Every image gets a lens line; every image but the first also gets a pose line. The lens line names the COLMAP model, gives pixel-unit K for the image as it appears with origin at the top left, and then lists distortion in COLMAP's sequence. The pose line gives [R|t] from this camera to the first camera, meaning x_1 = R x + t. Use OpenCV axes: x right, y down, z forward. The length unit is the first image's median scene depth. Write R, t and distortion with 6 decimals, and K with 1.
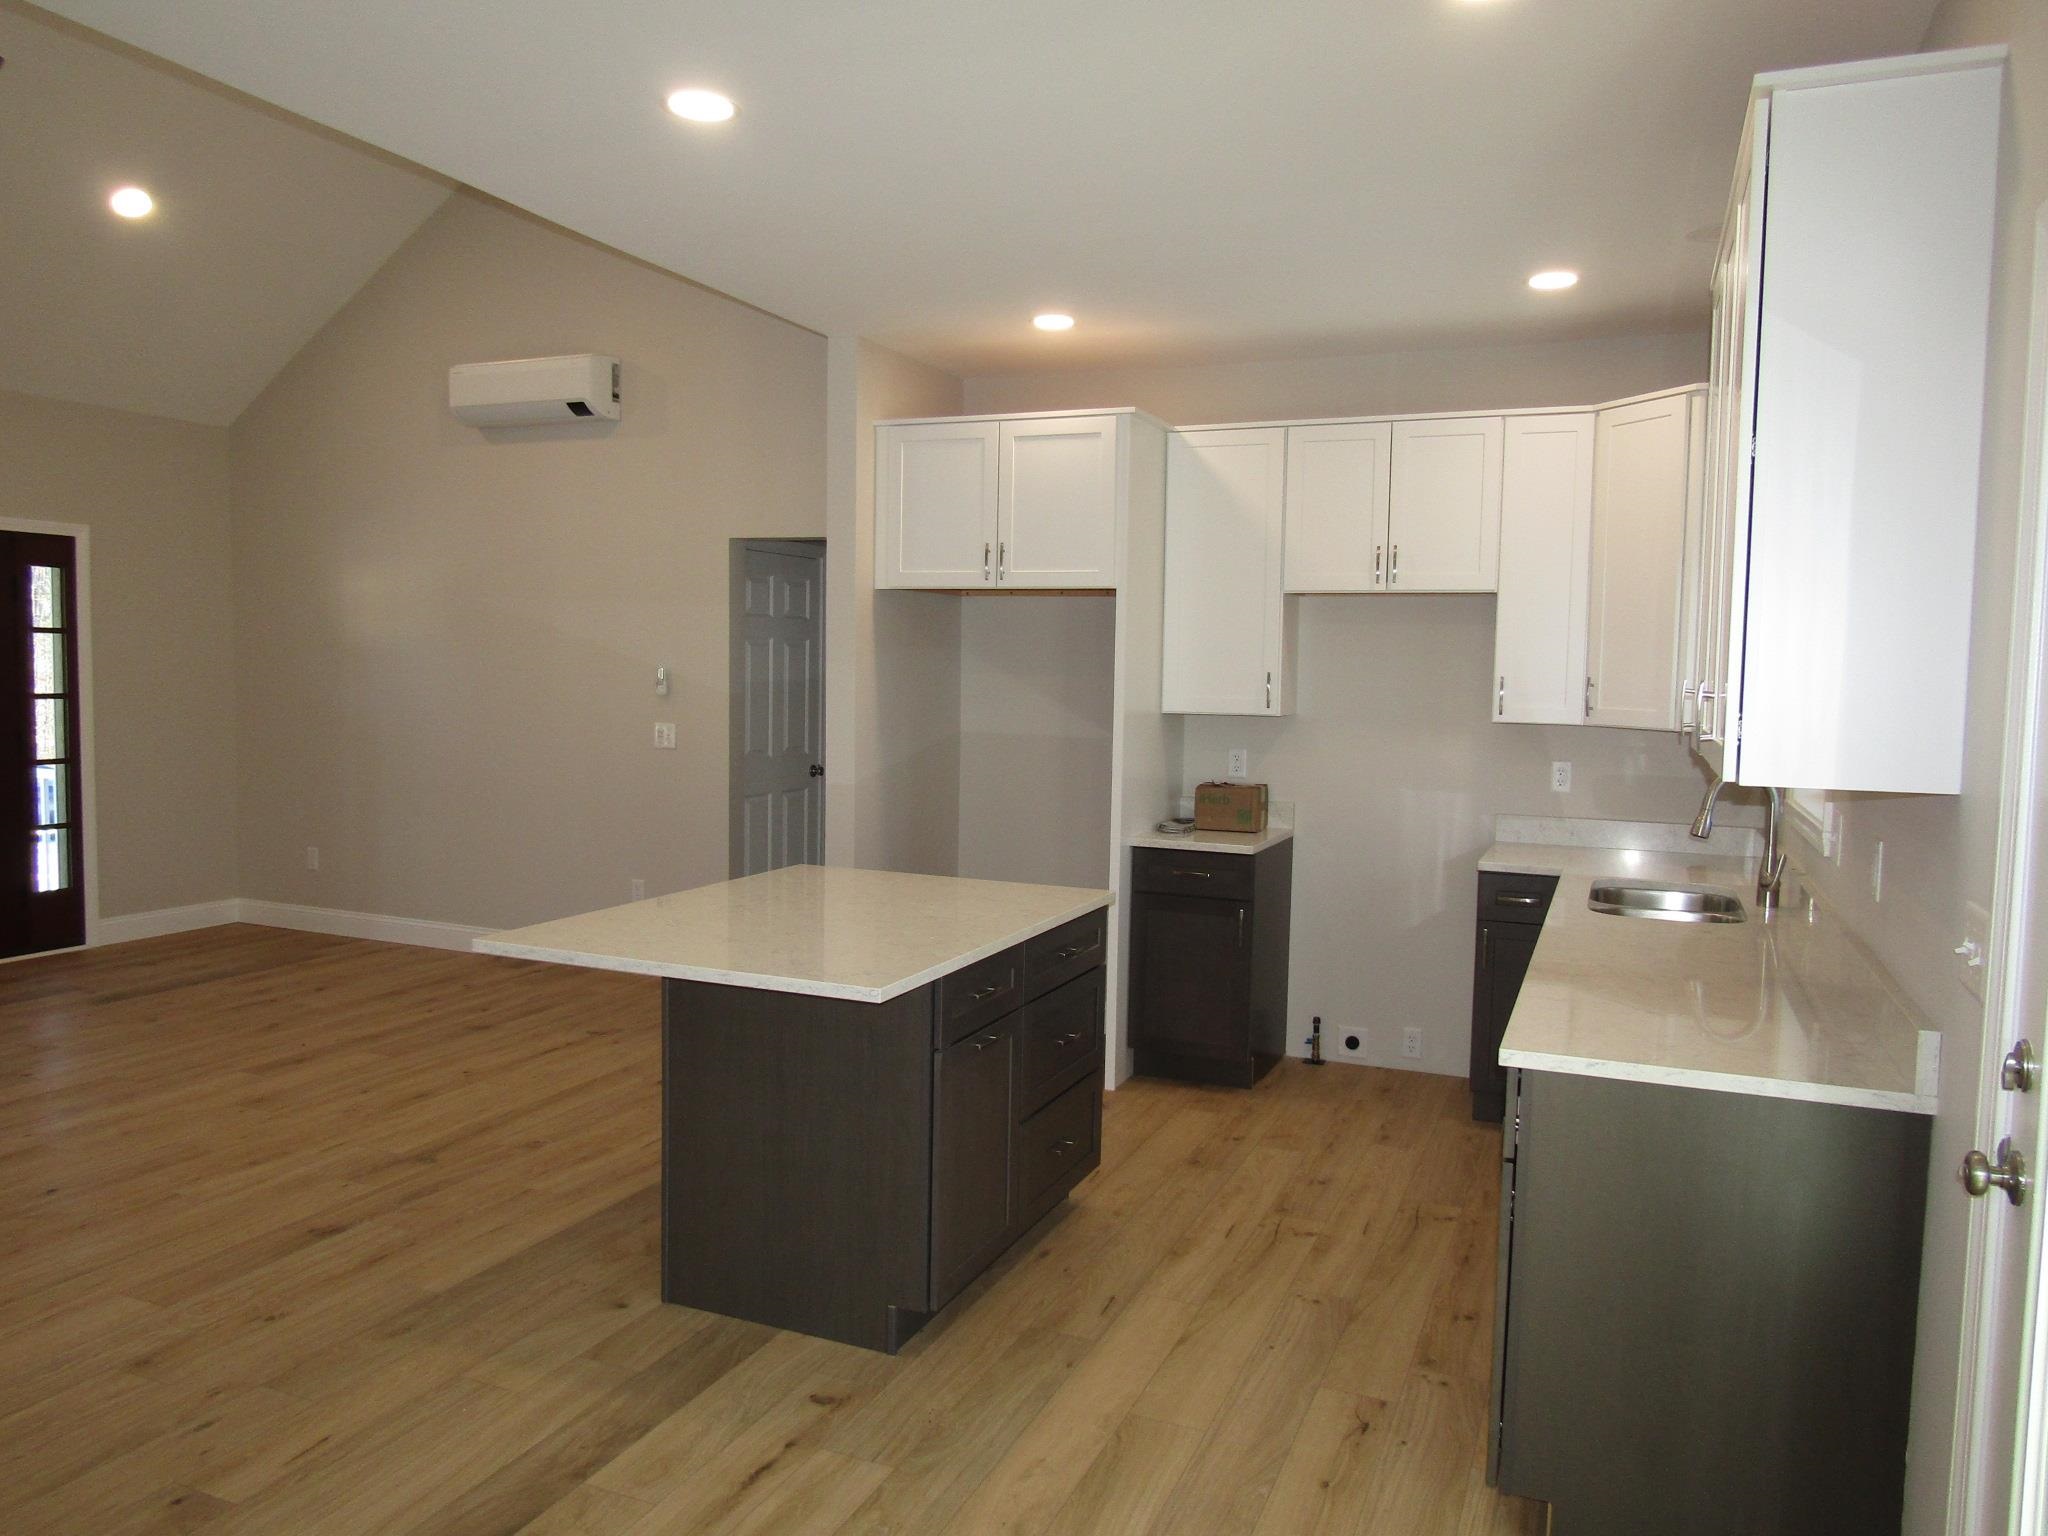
lens RADIAL K [[1448.2, 0, 1024.7], [0, 1448.2, 774.6], [0, 0, 1]] dist [-0.013701, 0.000508]
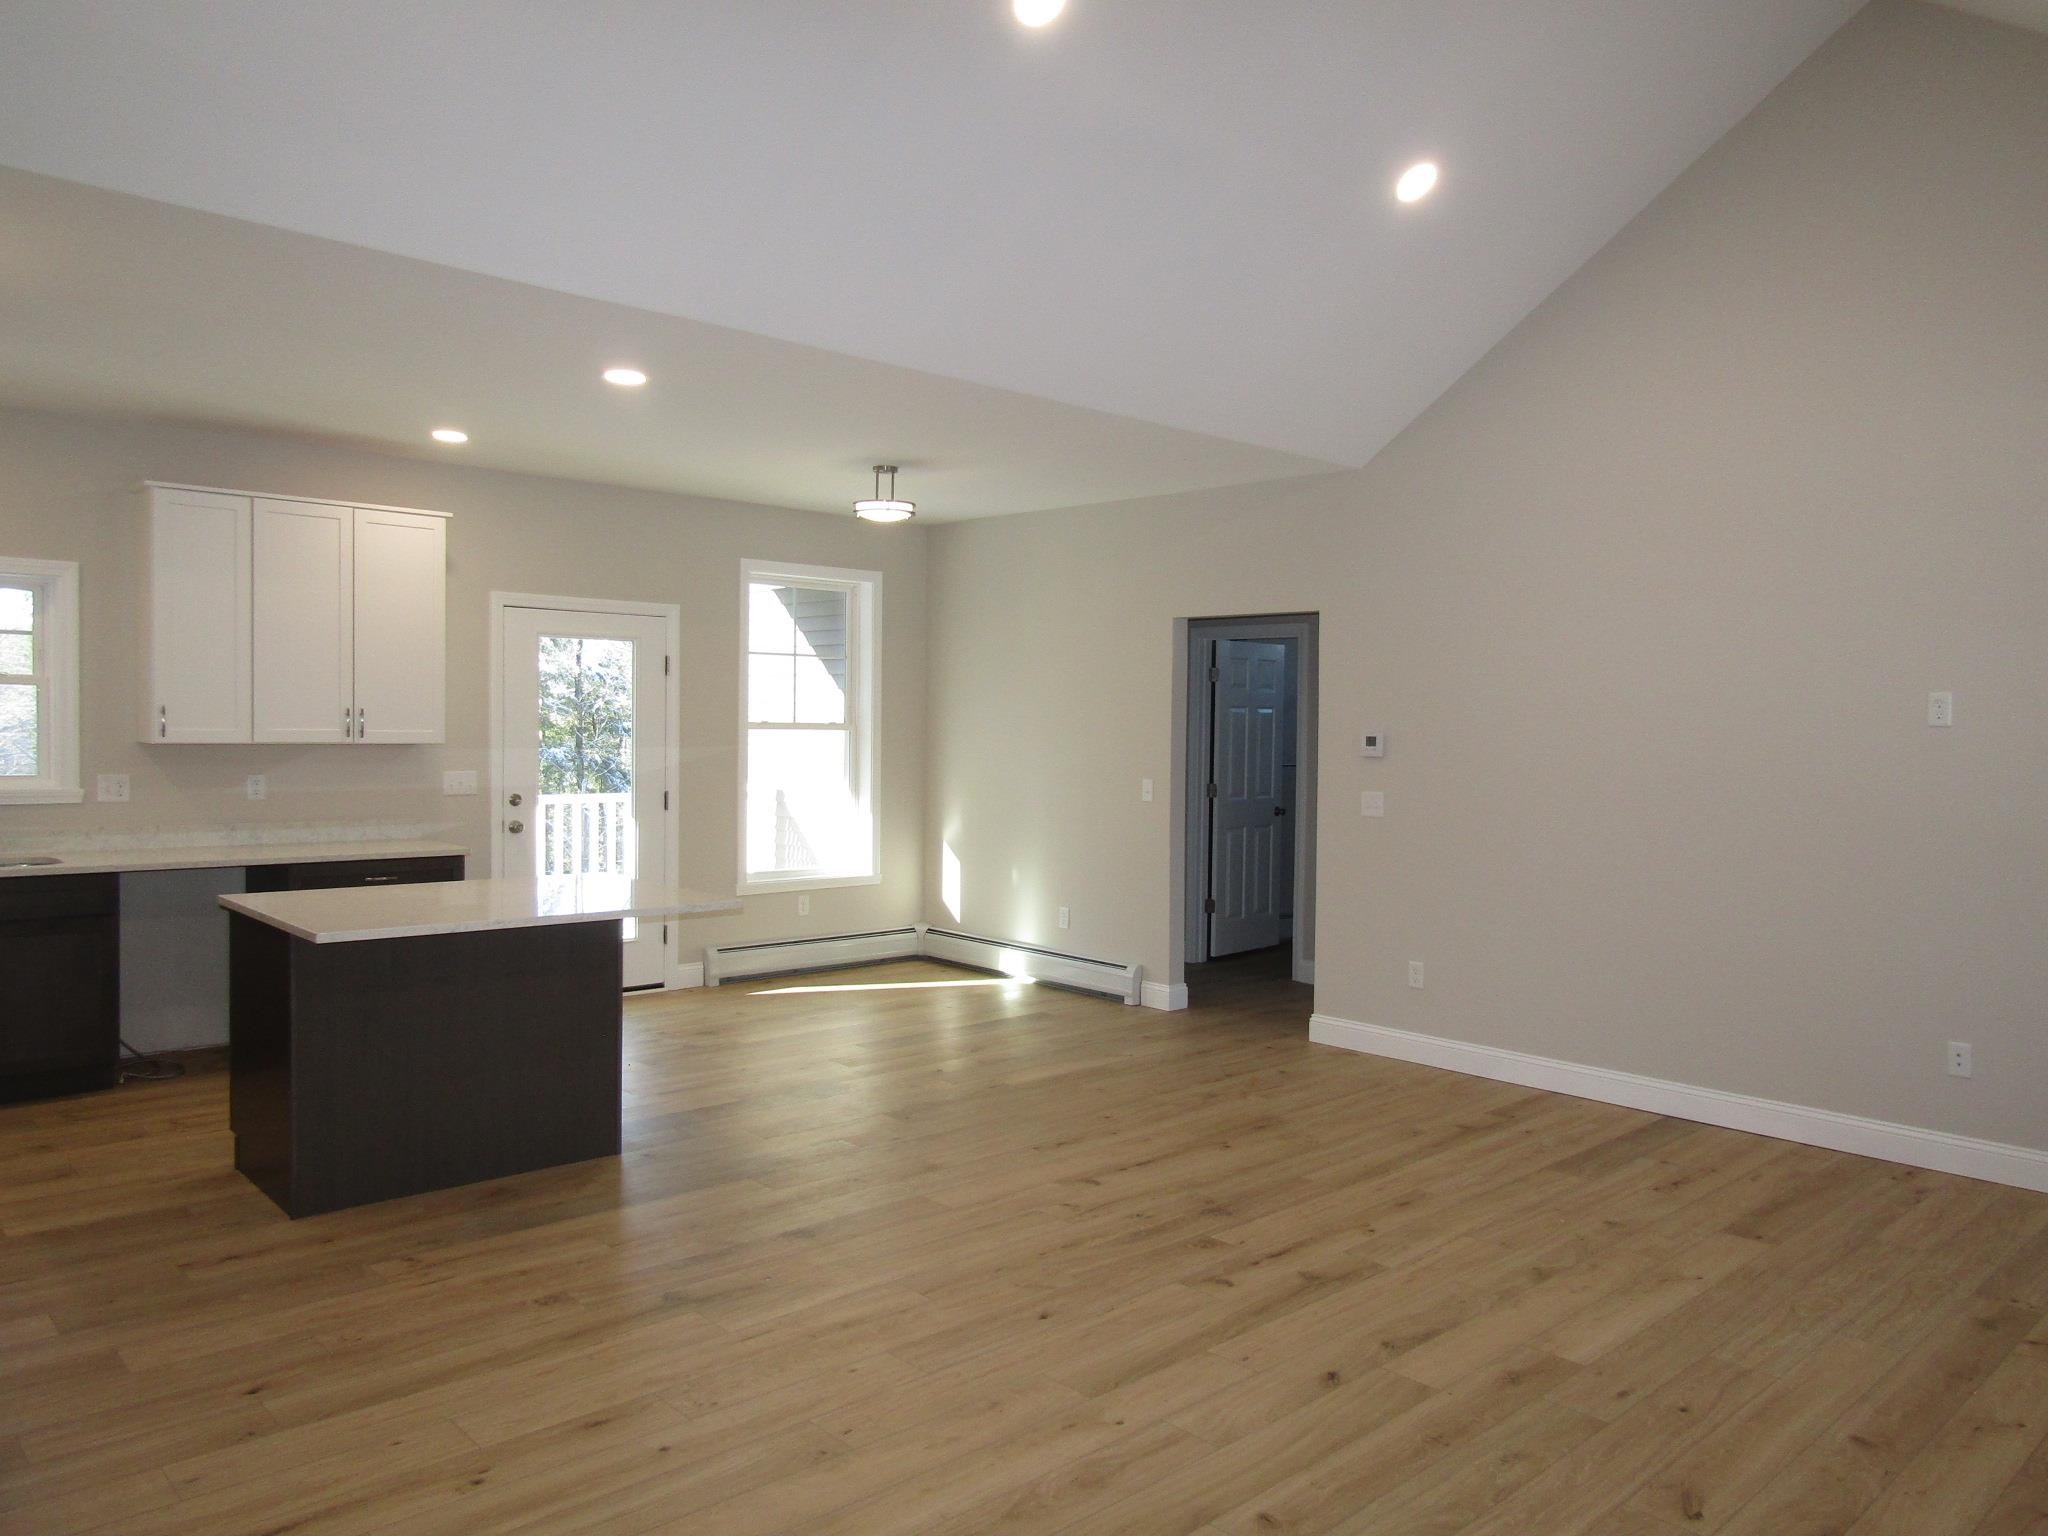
lens RADIAL K [[1434.2, 0, 1022.6], [0, 1434.2, 760.9], [0, 0, 1]] dist [-0.022751, 0.003664]
pose [[-0.909723, -0.049859, 0.412212, -0.786849], [-0.007016, 0.994468, 0.104802, -0.121452], [-0.415157, 0.092449, -0.905040, 1.383298]]
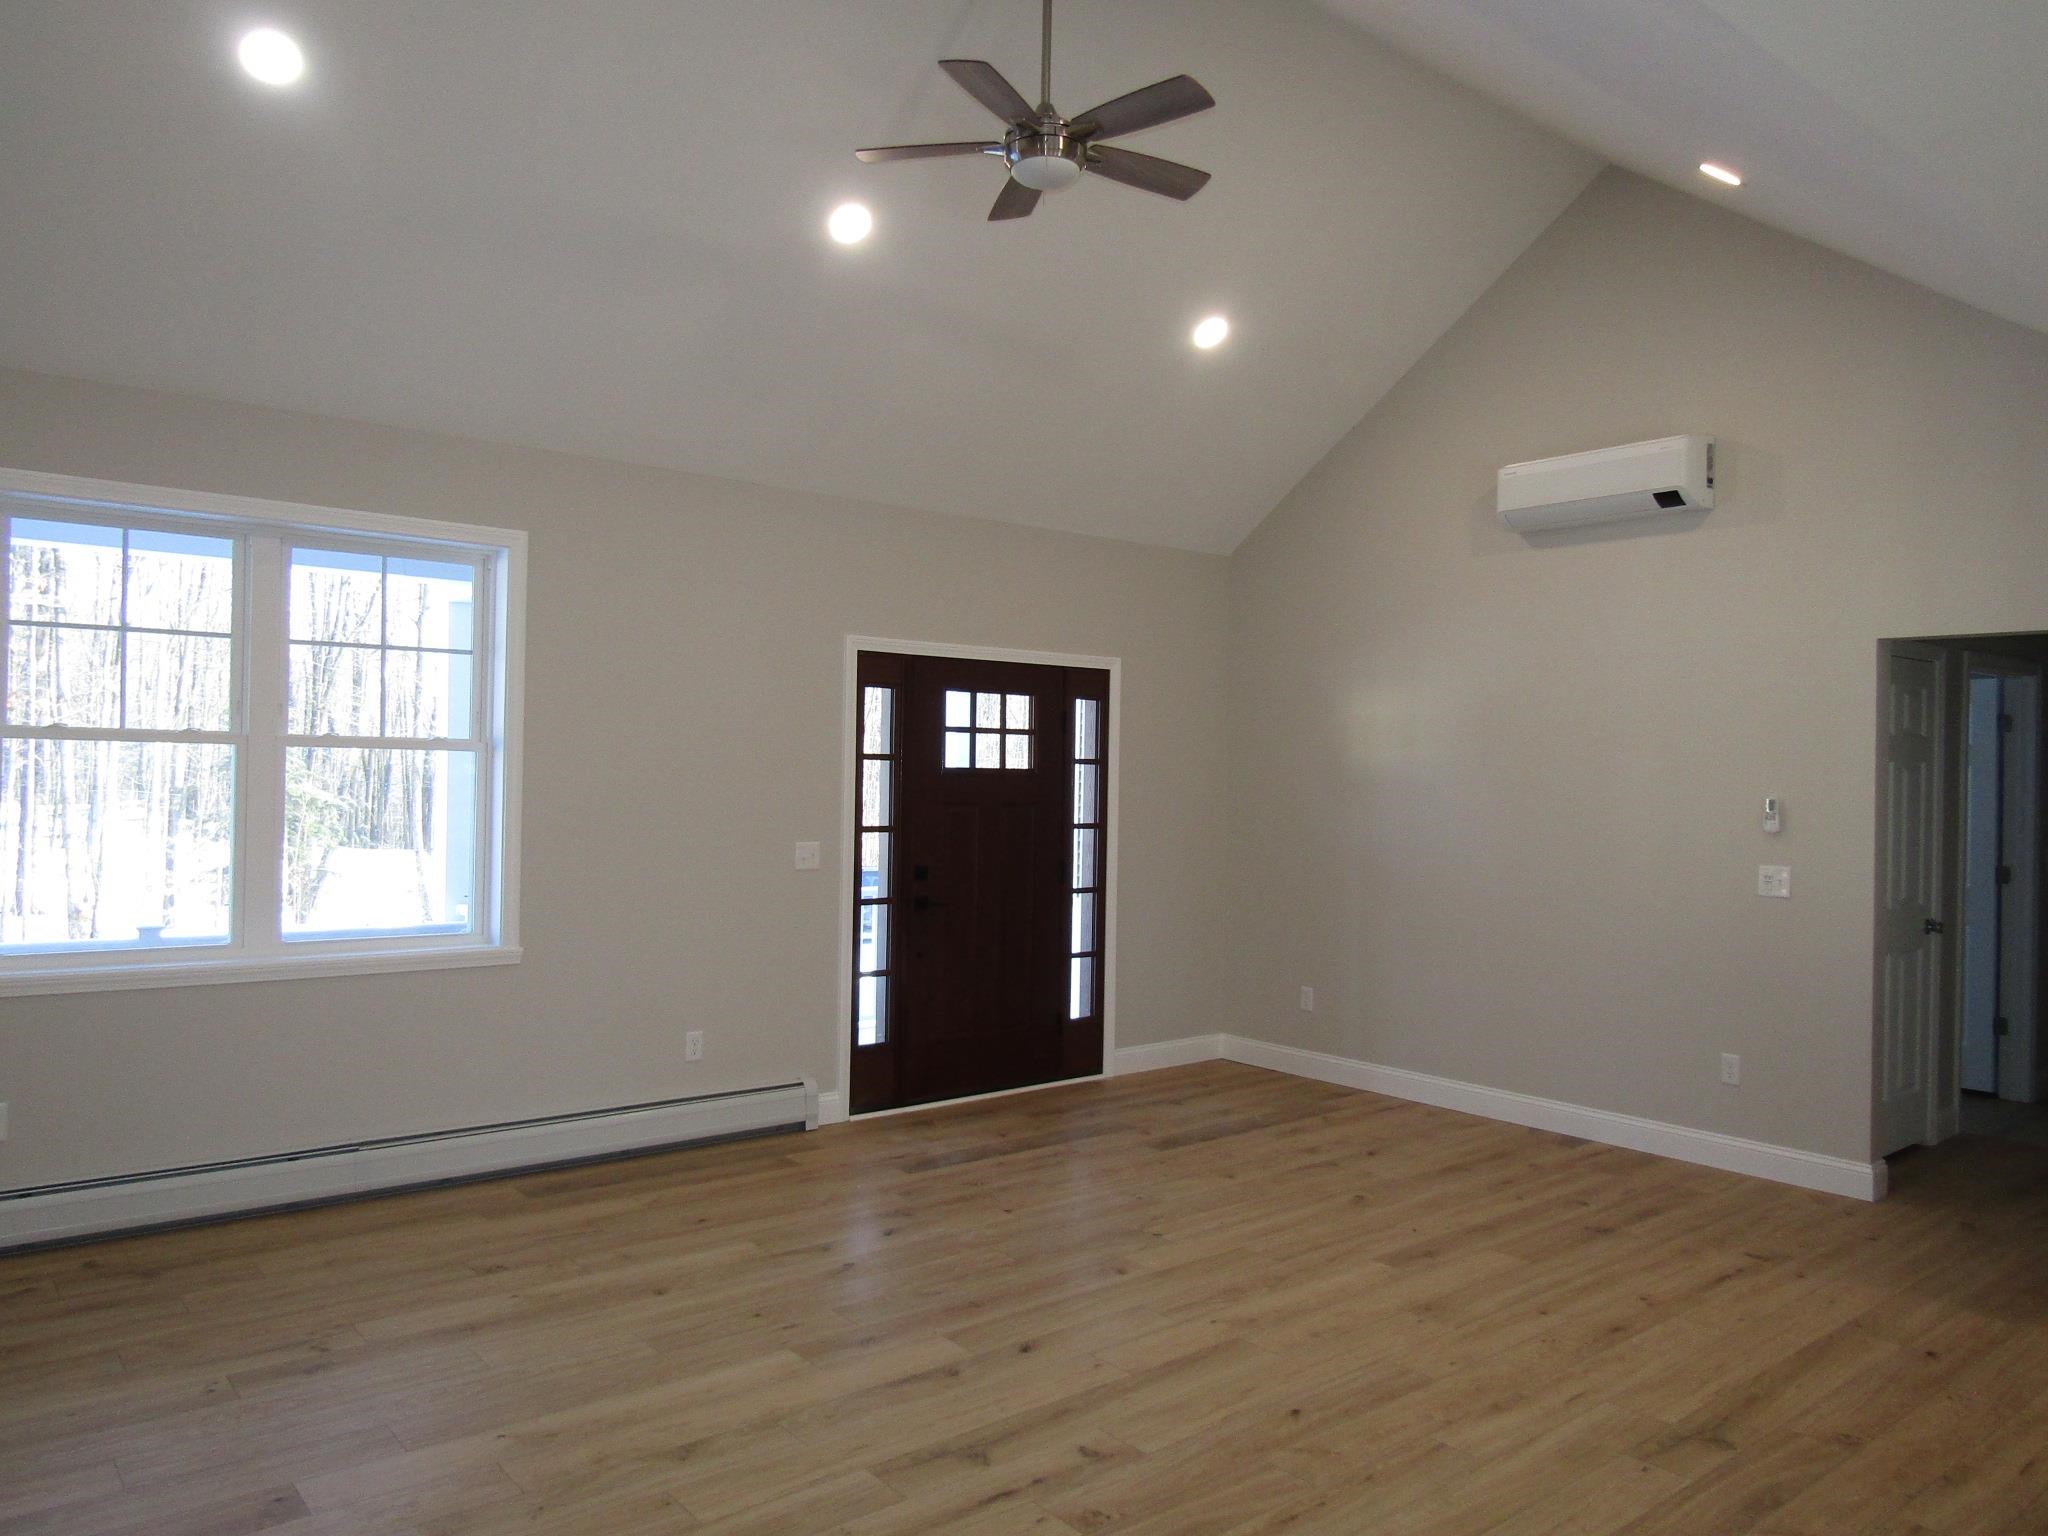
lens RADIAL K [[1448.2, 0, 1024.7], [0, 1448.2, 774.6], [0, 0, 1]] dist [-0.013701, 0.000508]
pose [[0.886318, -0.007213, -0.463022, -0.320296], [-0.030543, 0.996791, -0.073995, -0.018066], [0.462070, 0.079725, 0.883253, 0.097669]]
